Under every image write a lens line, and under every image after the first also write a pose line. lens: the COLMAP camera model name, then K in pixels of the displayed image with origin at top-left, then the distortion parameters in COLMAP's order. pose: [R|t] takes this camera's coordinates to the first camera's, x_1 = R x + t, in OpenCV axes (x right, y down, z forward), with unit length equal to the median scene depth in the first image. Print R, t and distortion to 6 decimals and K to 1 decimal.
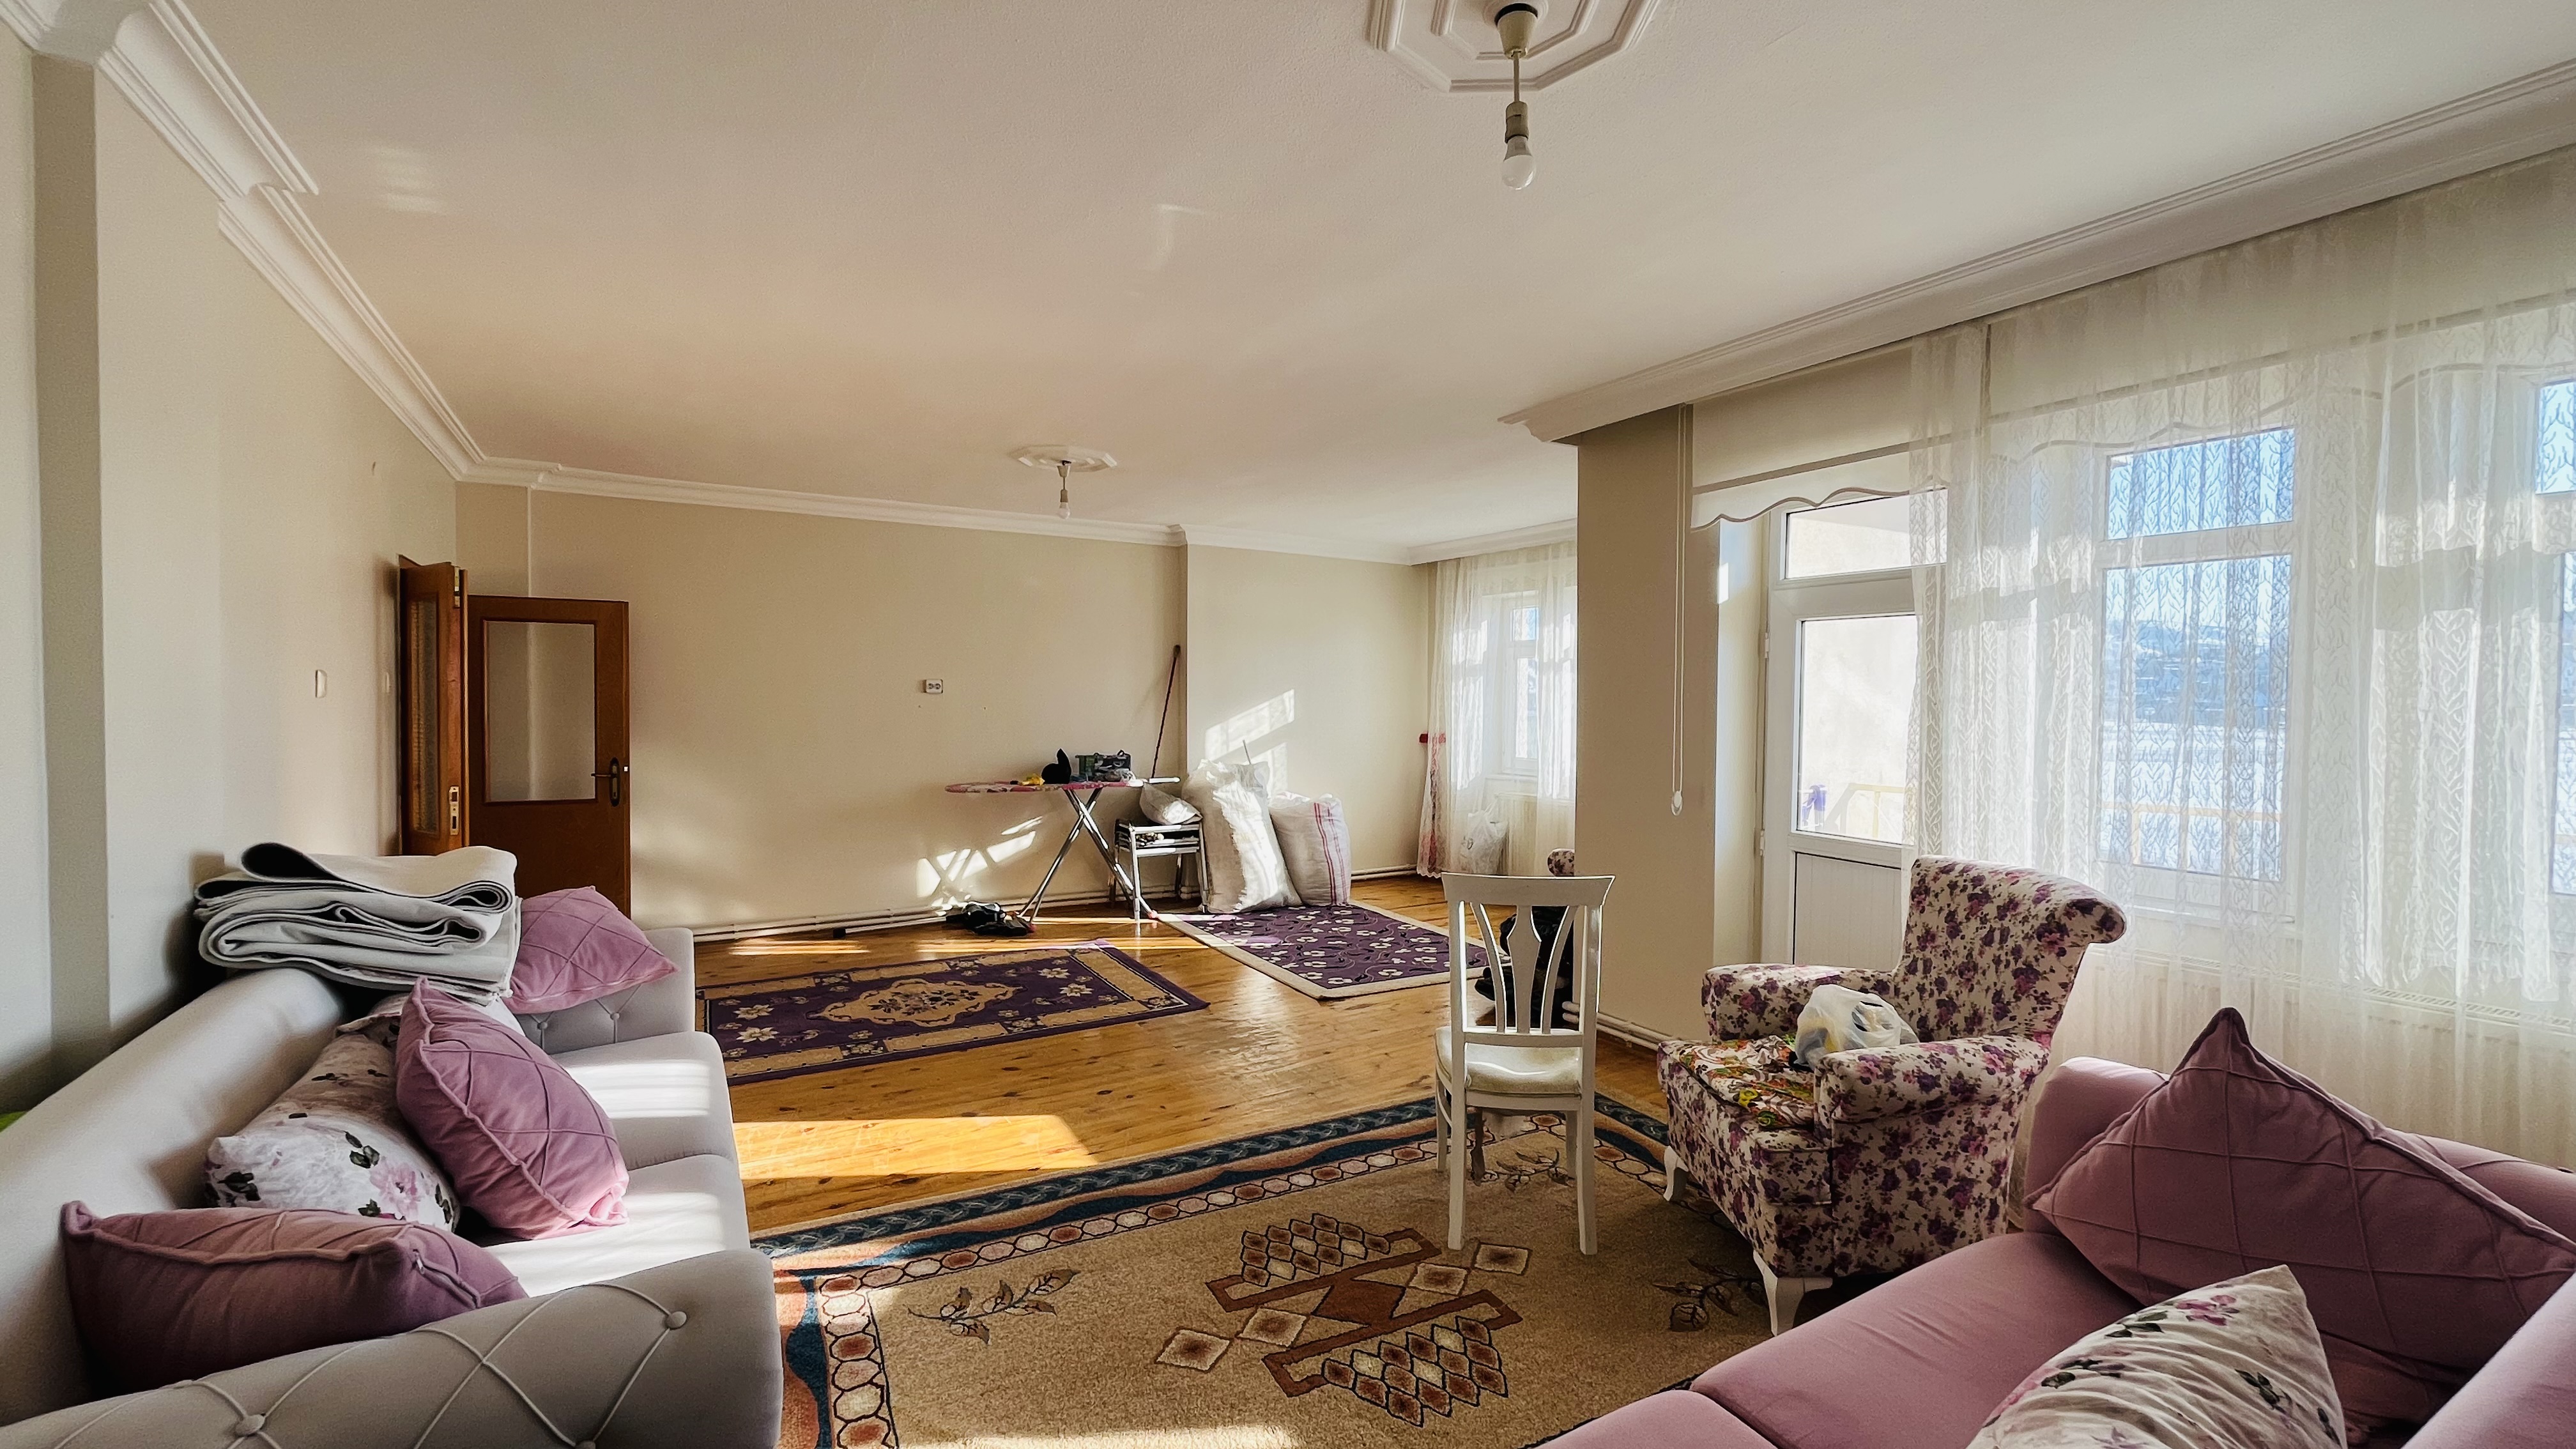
lens RADIAL K [[1034.7, 0, 1281.9], [0, 1034.7, 722.3], [0, 0, 1]] dist [-0.003336, 0.000356]
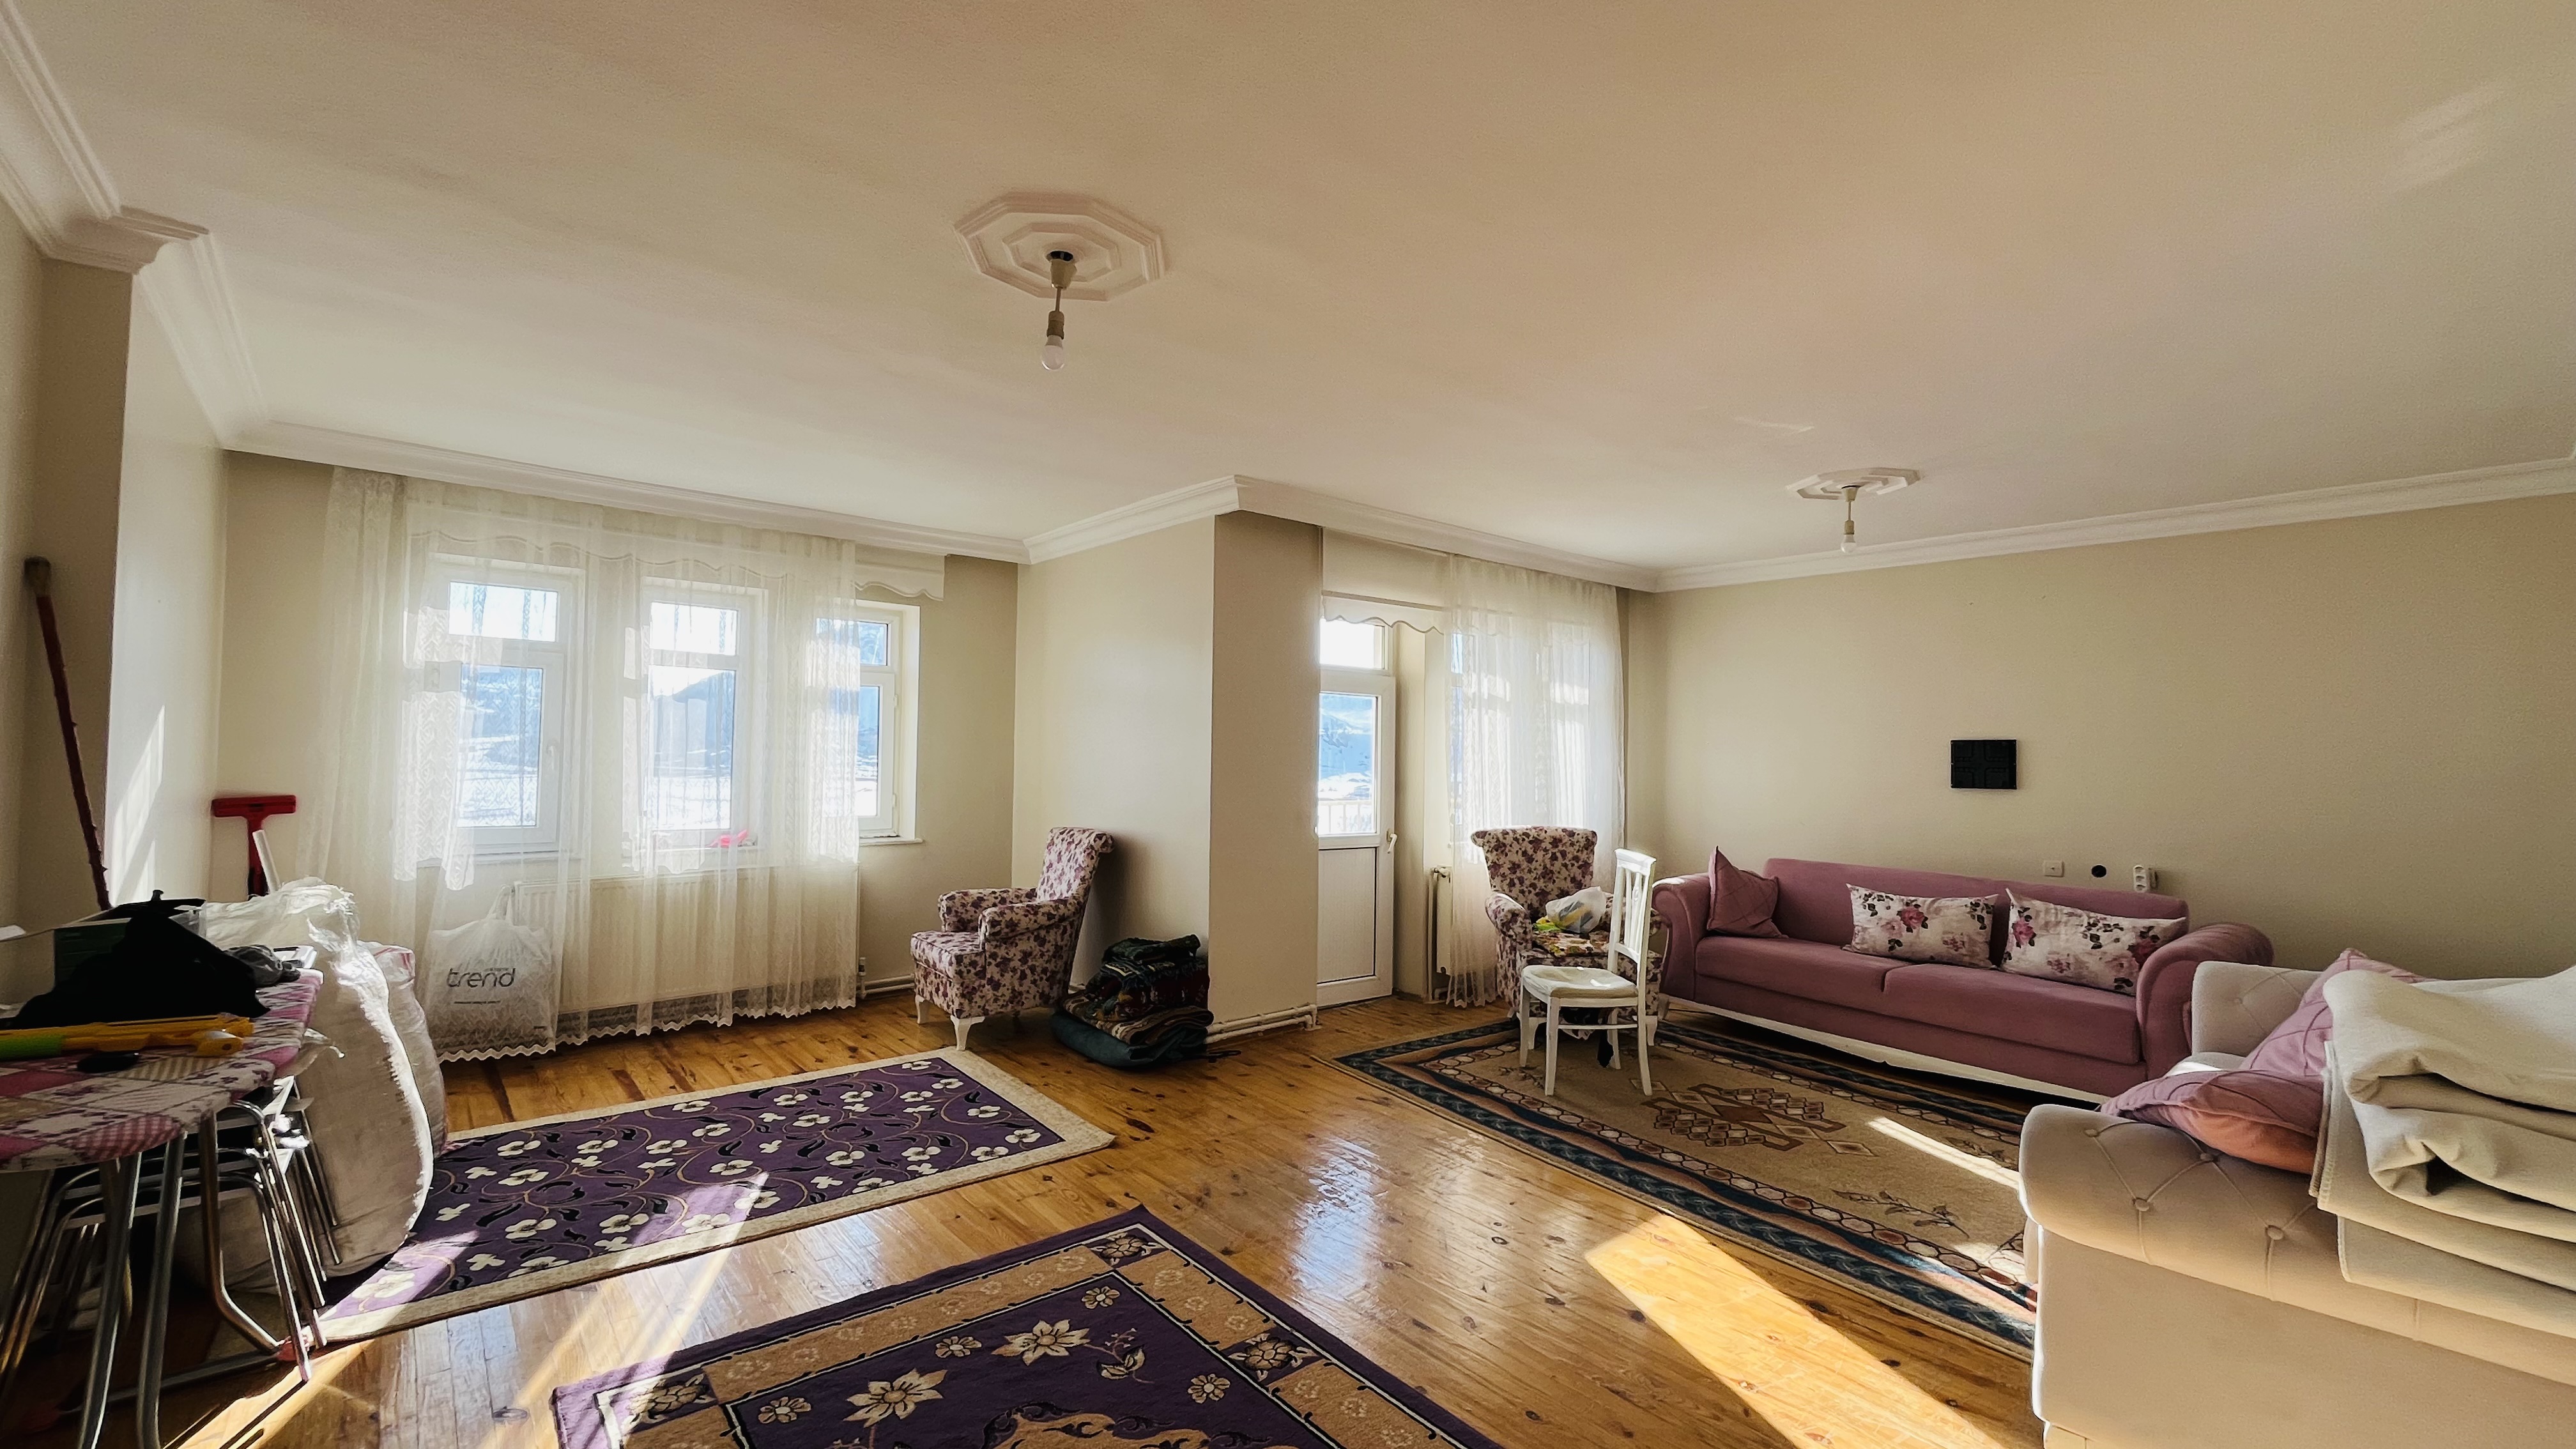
lens RADIAL K [[1034.7, 0, 1282.9], [0, 1034.7, 715.5], [0, 0, 1]] dist [-0.003336, 0.000356]
pose [[-0.170449, 0.023283, 0.985091, -1.146667], [0.004599, 0.999729, -0.022833, -0.038678], [-0.985356, 0.000638, -0.170510, 1.582396]]
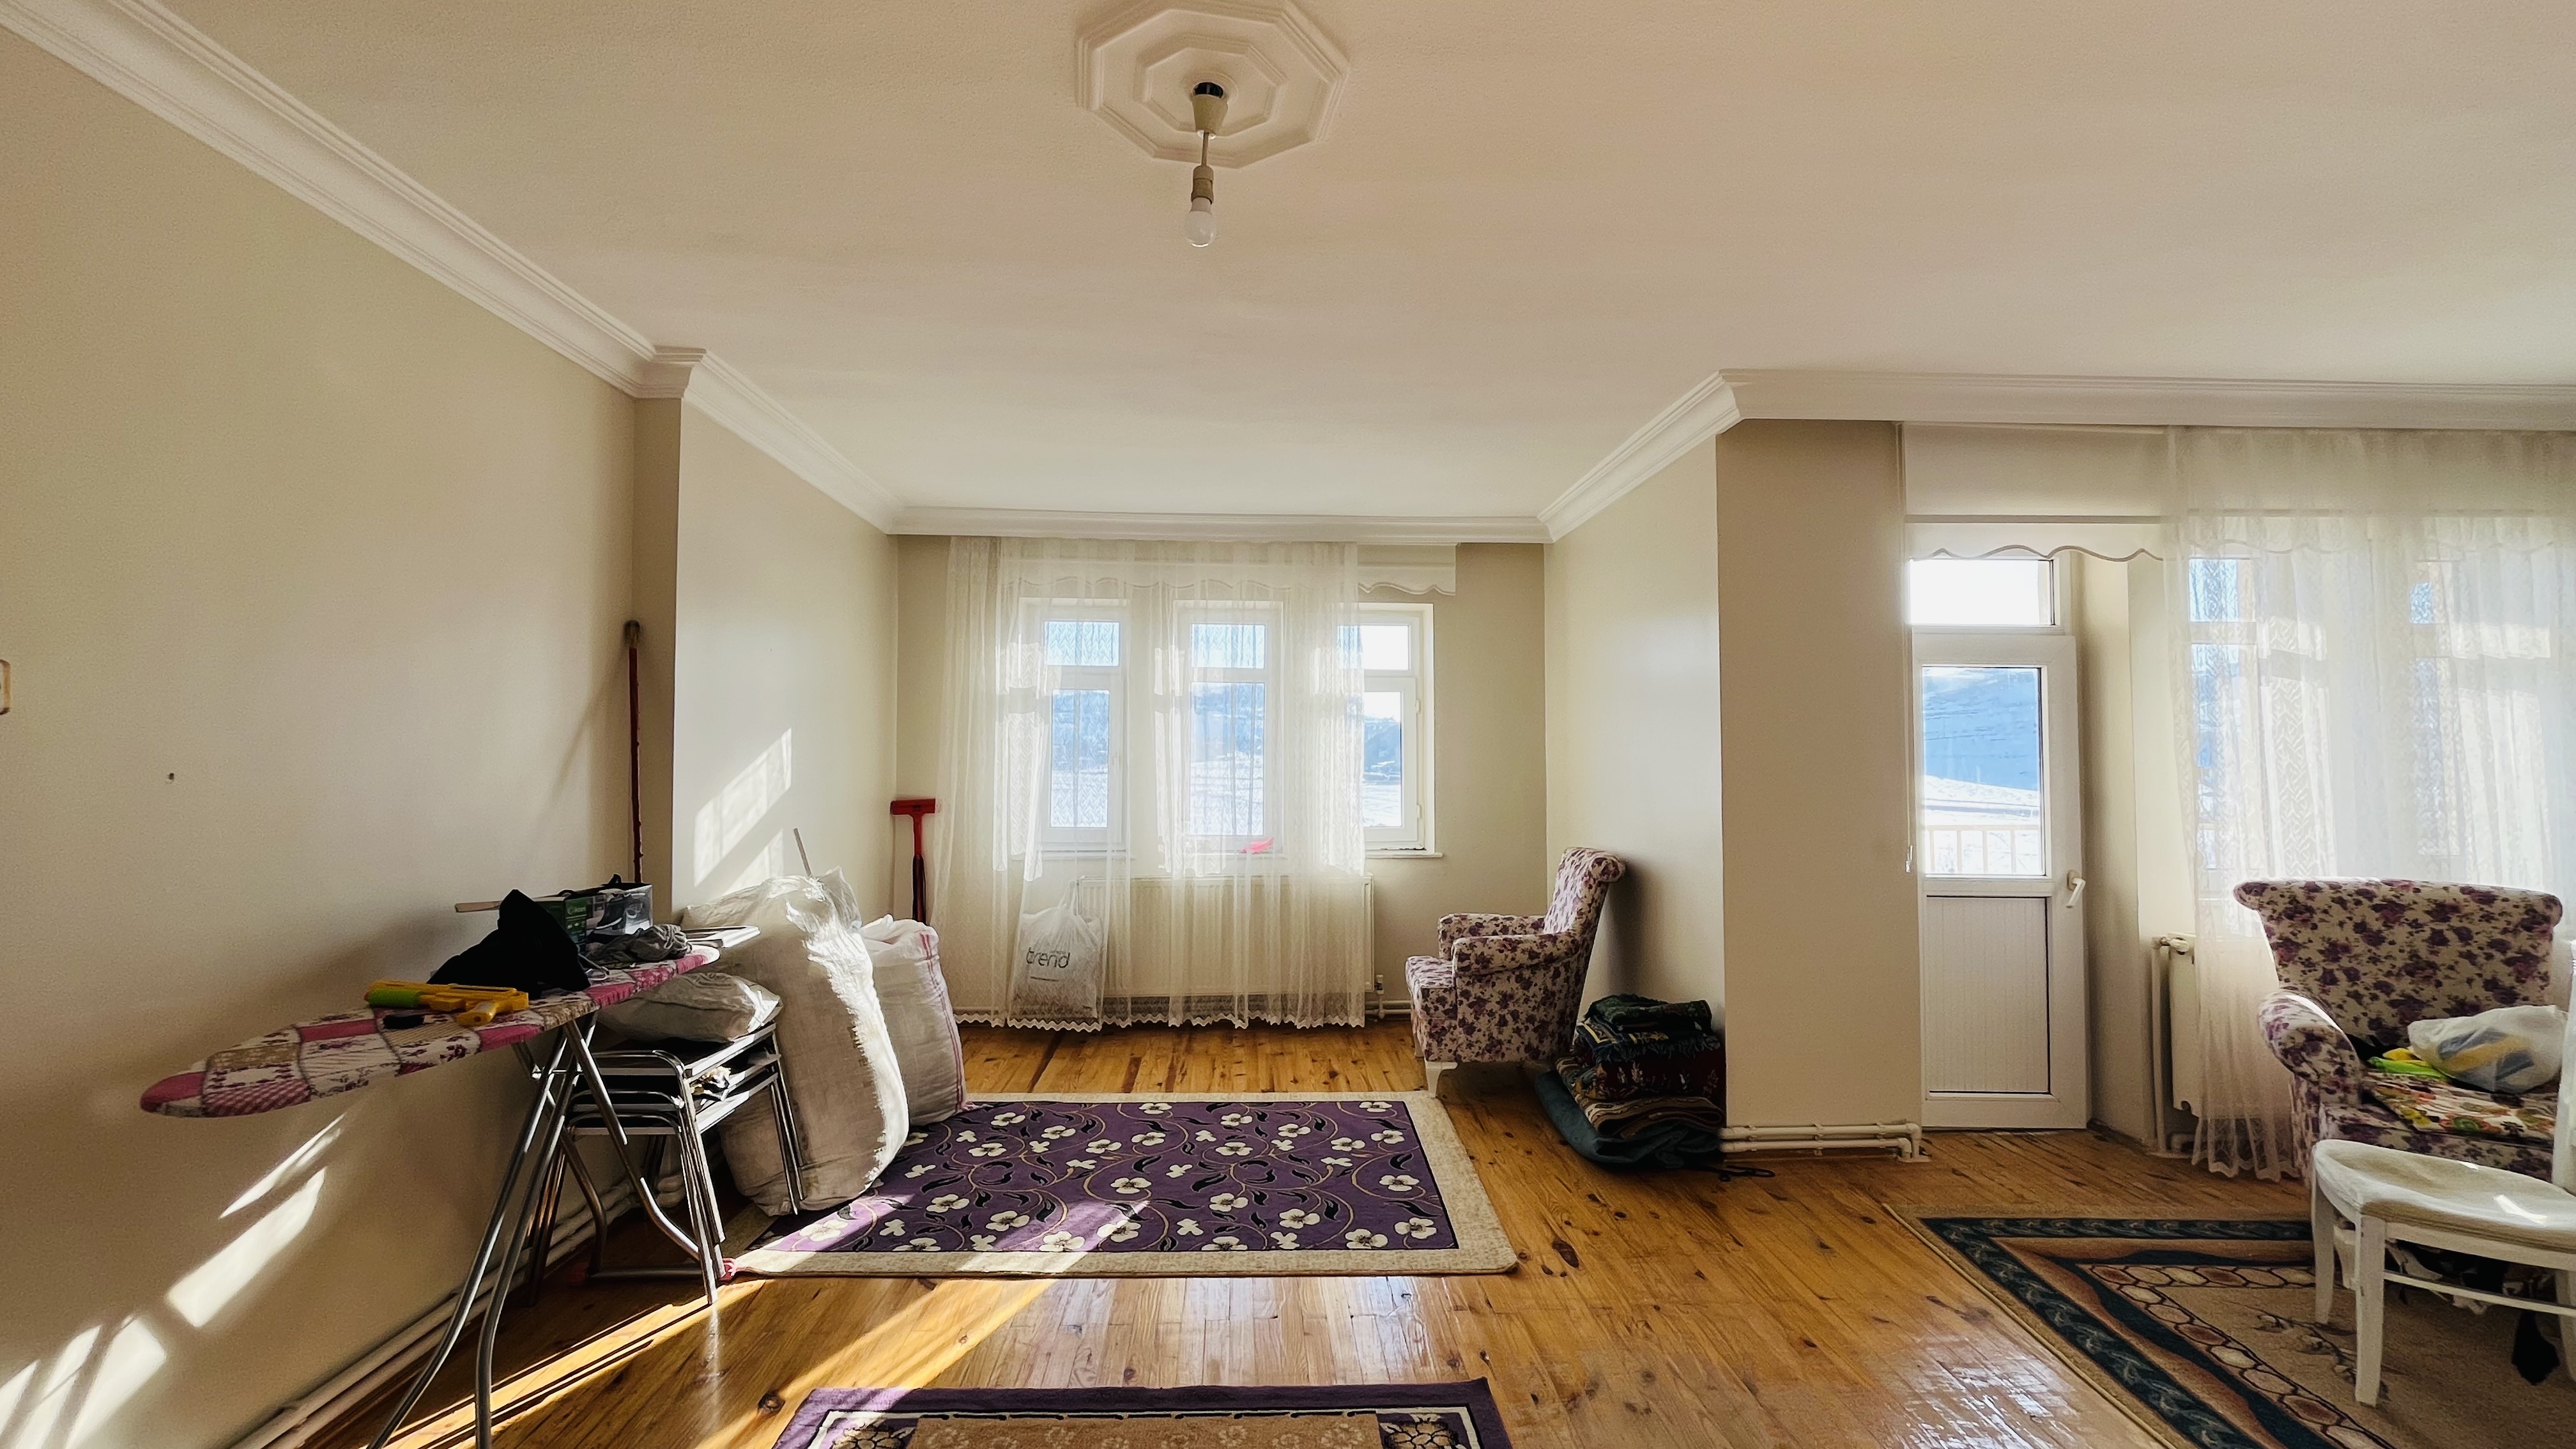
lens RADIAL K [[1034.7, 0, 1283.5], [0, 1034.7, 720.7], [0, 0, 1]] dist [-0.003336, 0.000356]
pose [[0.473987, 0.020853, 0.880285, -0.835888], [0.021778, 0.999136, -0.035394, -0.027687], [-0.880262, 0.035947, 0.473124, 1.306005]]
